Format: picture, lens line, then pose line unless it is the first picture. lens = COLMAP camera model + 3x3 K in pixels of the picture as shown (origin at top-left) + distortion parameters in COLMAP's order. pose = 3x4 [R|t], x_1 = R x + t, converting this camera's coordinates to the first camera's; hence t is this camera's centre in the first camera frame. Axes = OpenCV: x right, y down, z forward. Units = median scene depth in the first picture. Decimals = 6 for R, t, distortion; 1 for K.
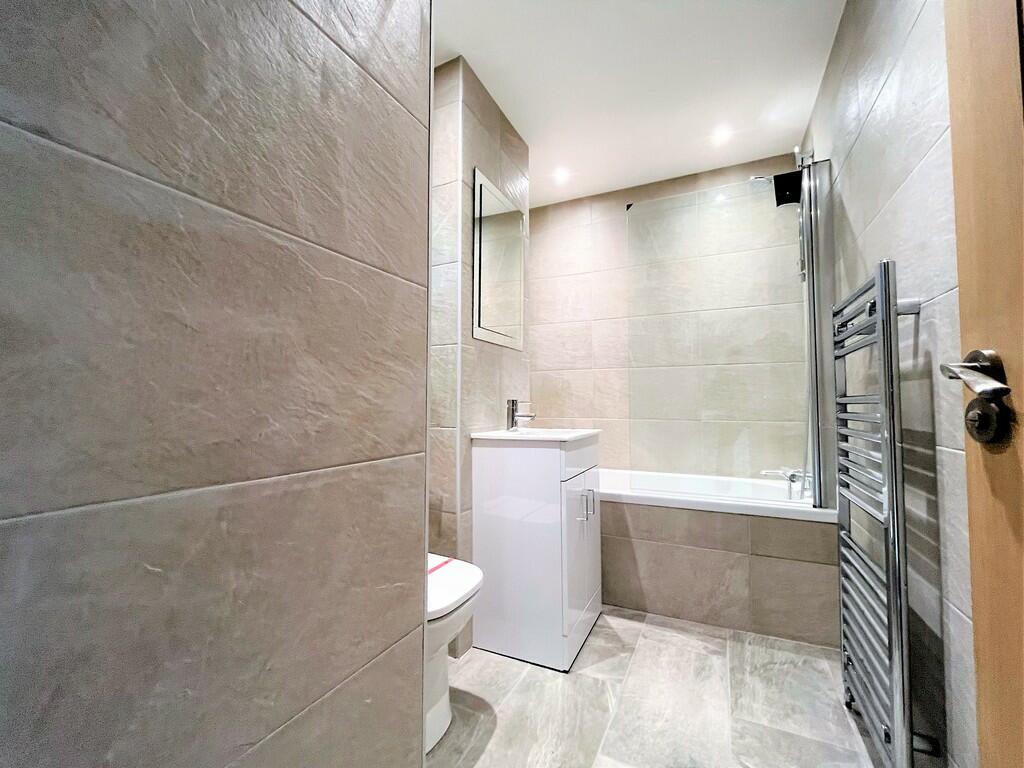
lens RADIAL K [[413.4, 0, 509.9], [0, 413.4, 383.7], [0, 0, 1]] dist [-0.006541, 0.000377]
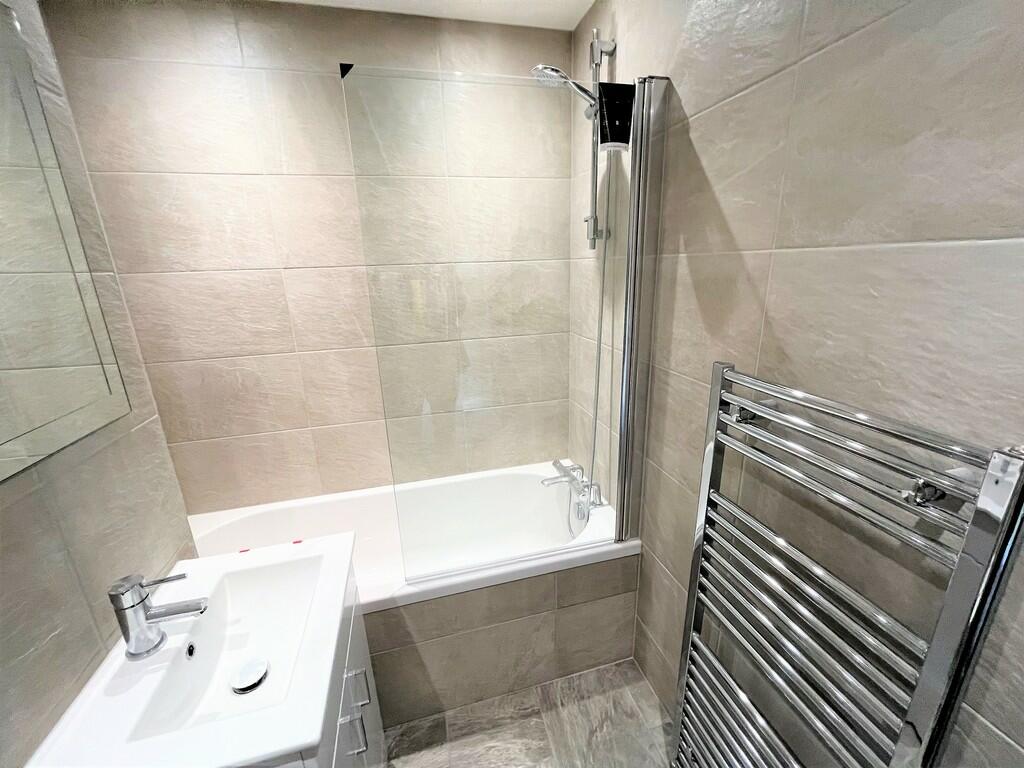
lens RADIAL K [[413.4, 0, 511.3], [0, 413.4, 386.9], [0, 0, 1]] dist [-0.006541, 0.000377]
pose [[0.759644, -0.207515, 0.616343, 0.066278], [0.006673, 0.950162, 0.311684, -0.205493], [-0.650305, -0.232656, 0.723170, 0.411088]]
